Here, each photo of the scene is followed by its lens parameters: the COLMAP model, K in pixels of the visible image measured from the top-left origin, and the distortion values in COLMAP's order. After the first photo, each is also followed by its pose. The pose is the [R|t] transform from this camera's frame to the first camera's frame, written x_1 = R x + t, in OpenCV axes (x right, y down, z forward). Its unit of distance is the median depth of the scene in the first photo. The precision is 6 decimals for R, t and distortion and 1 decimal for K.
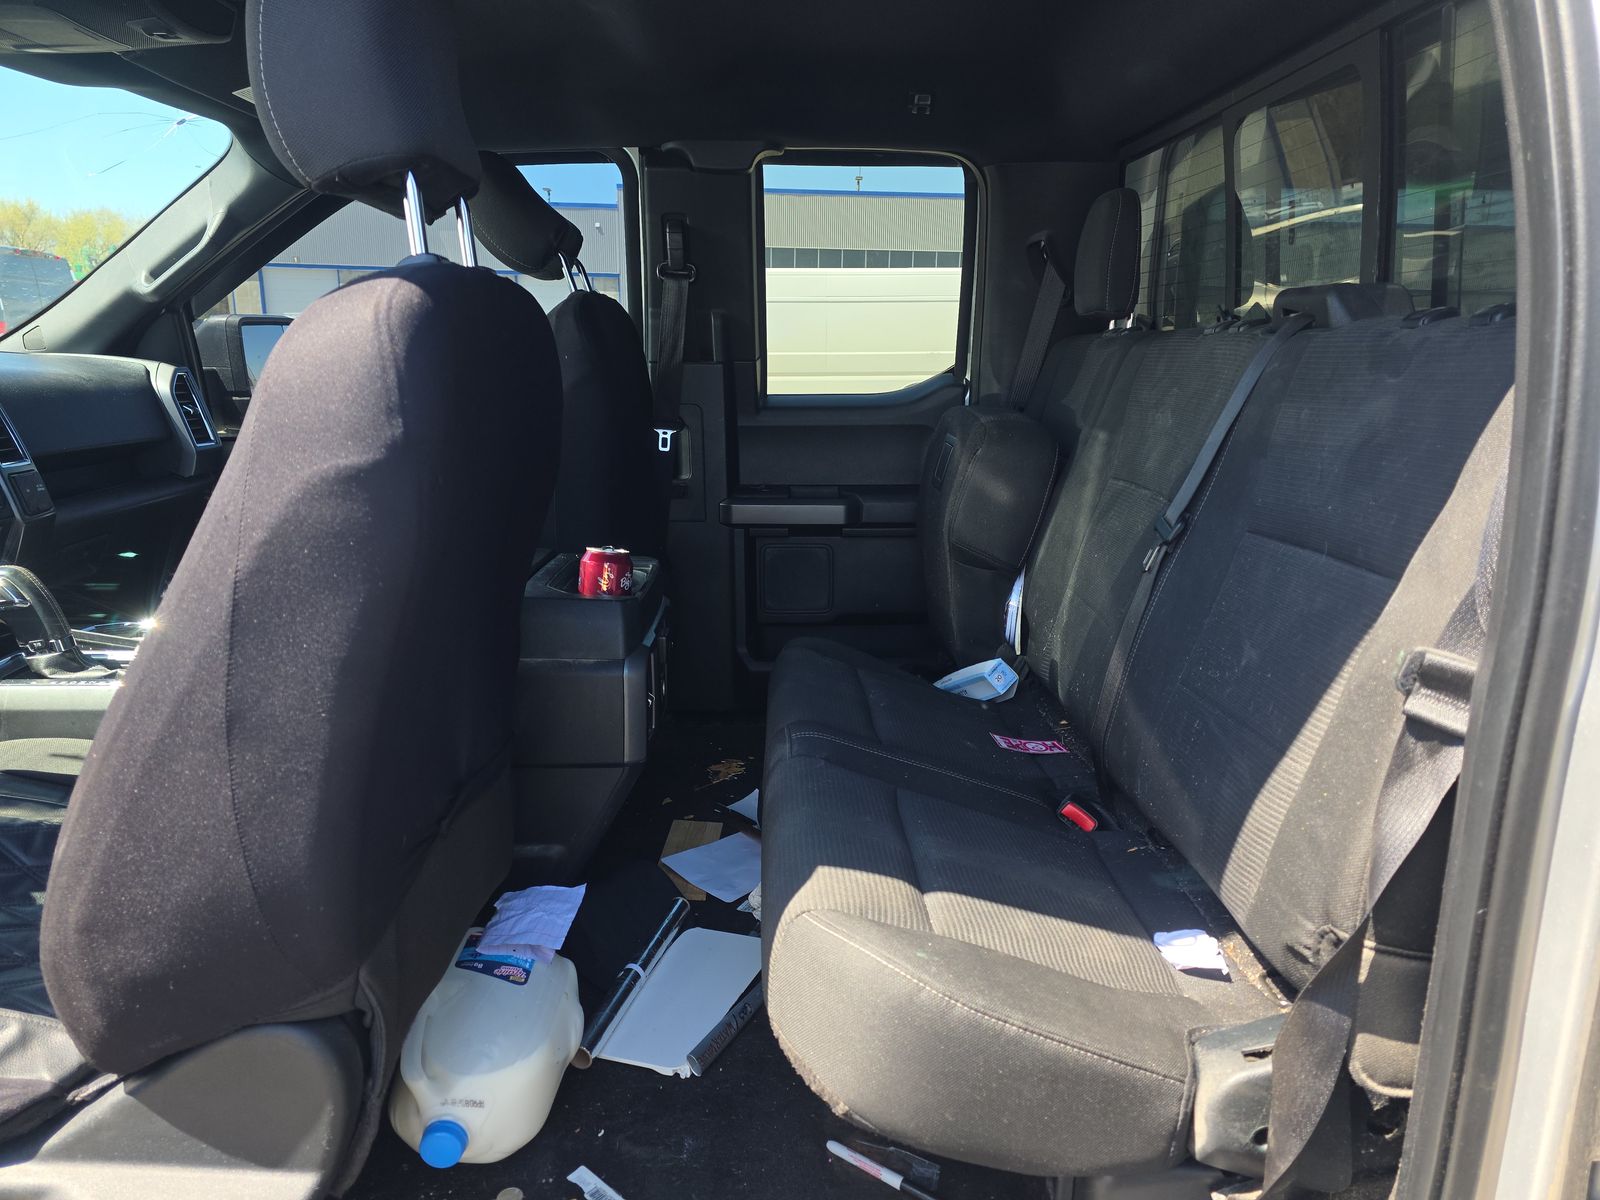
lens RADIAL K [[1093.4, 0, 800.0], [0, 1093.4, 600.0], [0, 0, 1]] dist [0.030556, -0.009409]
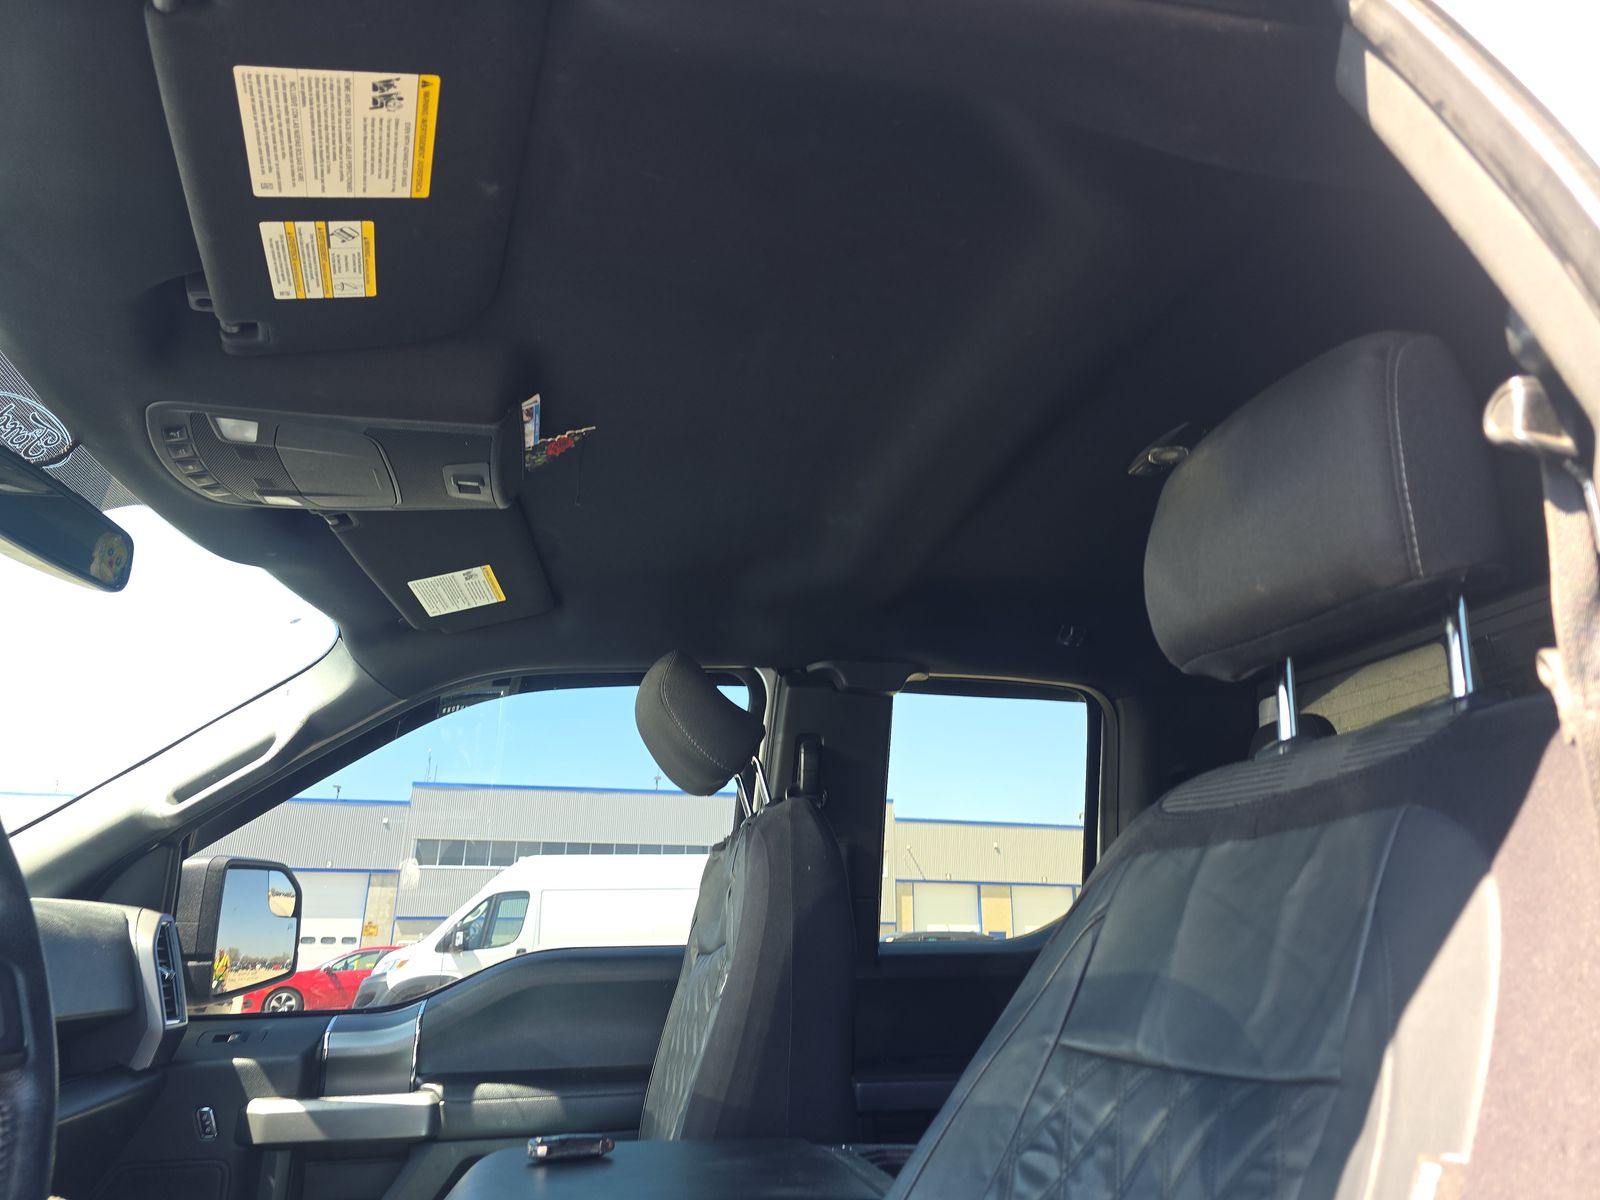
lens RADIAL K [[1093.4, 0, 800.0], [0, 1093.4, 600.0], [0, 0, 1]] dist [0.030556, -0.009409]
pose [[0.981705, 0.046450, 0.184653, -0.291918], [0.053591, 0.863175, -0.502052, 0.008814], [-0.182708, 0.502763, 0.844894, 0.168529]]
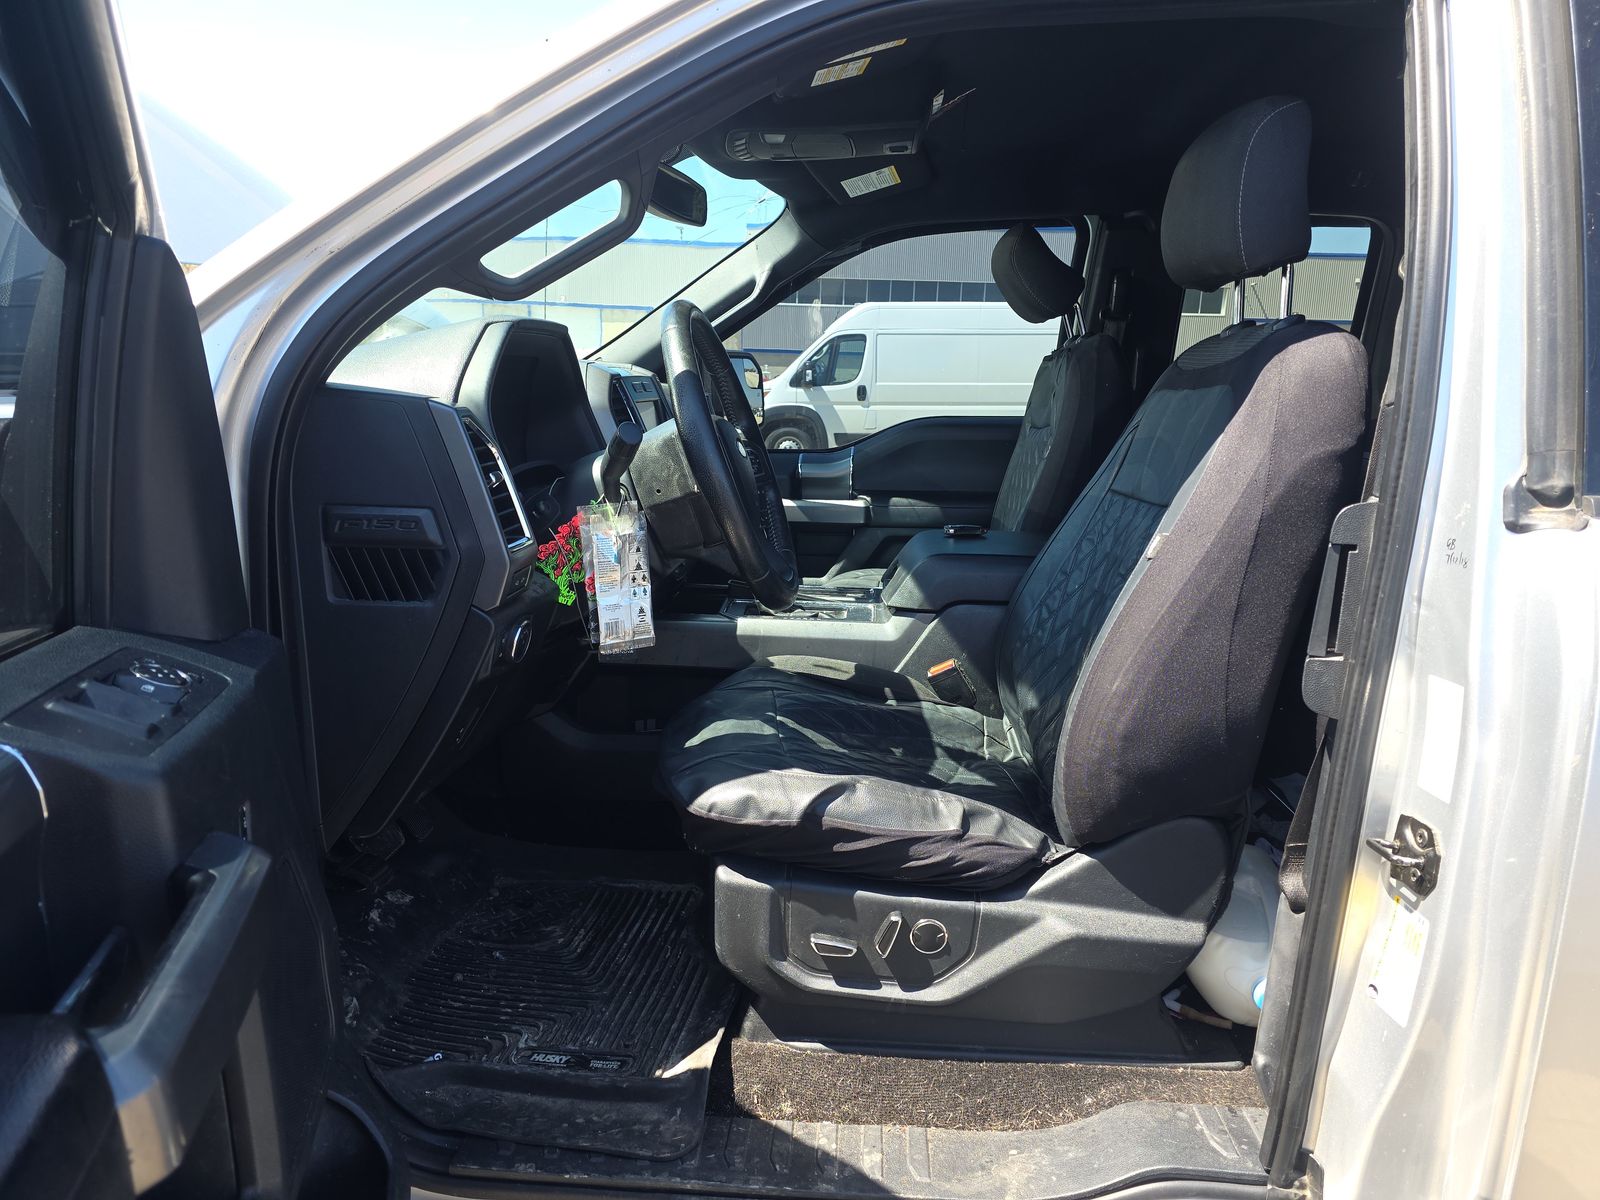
lens RADIAL K [[1093.4, 0, 800.0], [0, 1093.4, 600.0], [0, 0, 1]] dist [0.030556, -0.009409]
pose [[0.995822, 0.027377, -0.087112, -0.346407], [-0.029626, 0.999257, -0.024633, 0.053374], [0.086373, 0.027111, 0.995894, -0.220359]]
